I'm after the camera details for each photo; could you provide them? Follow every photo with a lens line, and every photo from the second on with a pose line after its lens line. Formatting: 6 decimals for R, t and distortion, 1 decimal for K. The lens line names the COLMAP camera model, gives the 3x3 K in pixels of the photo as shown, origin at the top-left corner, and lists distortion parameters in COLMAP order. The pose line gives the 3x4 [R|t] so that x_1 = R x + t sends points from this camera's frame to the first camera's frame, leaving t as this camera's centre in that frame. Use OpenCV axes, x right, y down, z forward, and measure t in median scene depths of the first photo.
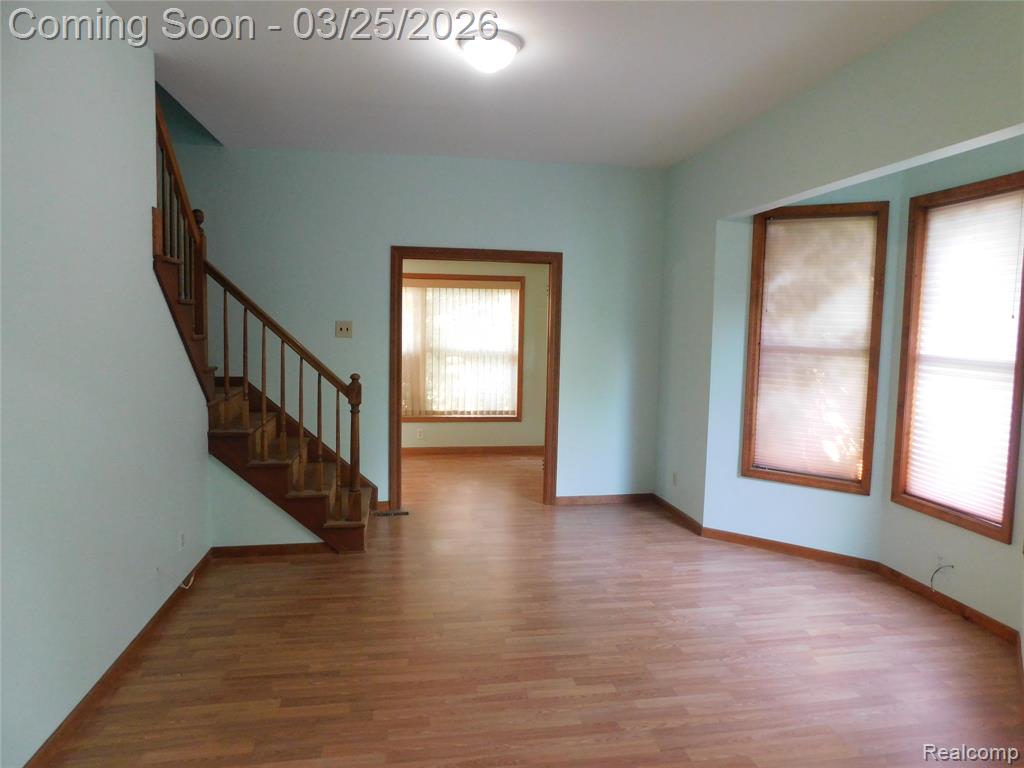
lens RADIAL K [[675.6, 0, 518.5], [0, 675.6, 380.3], [0, 0, 1]] dist [-0.069993, 0.056695]
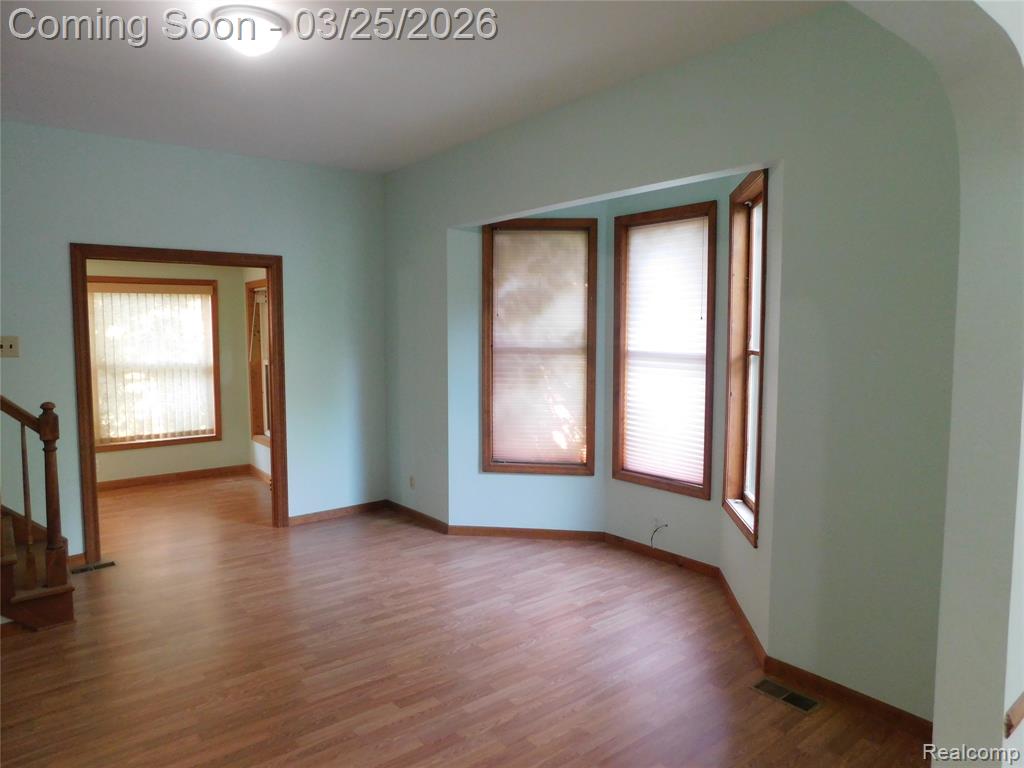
lens RADIAL K [[675.6, 0, 518.5], [0, 675.6, 380.3], [0, 0, 1]] dist [-0.069993, 0.056695]
pose [[0.877168, -0.058854, 0.476563, -0.124819], [0.060028, 0.998115, 0.012775, -0.012170], [-0.476416, 0.017401, 0.879048, 0.040354]]
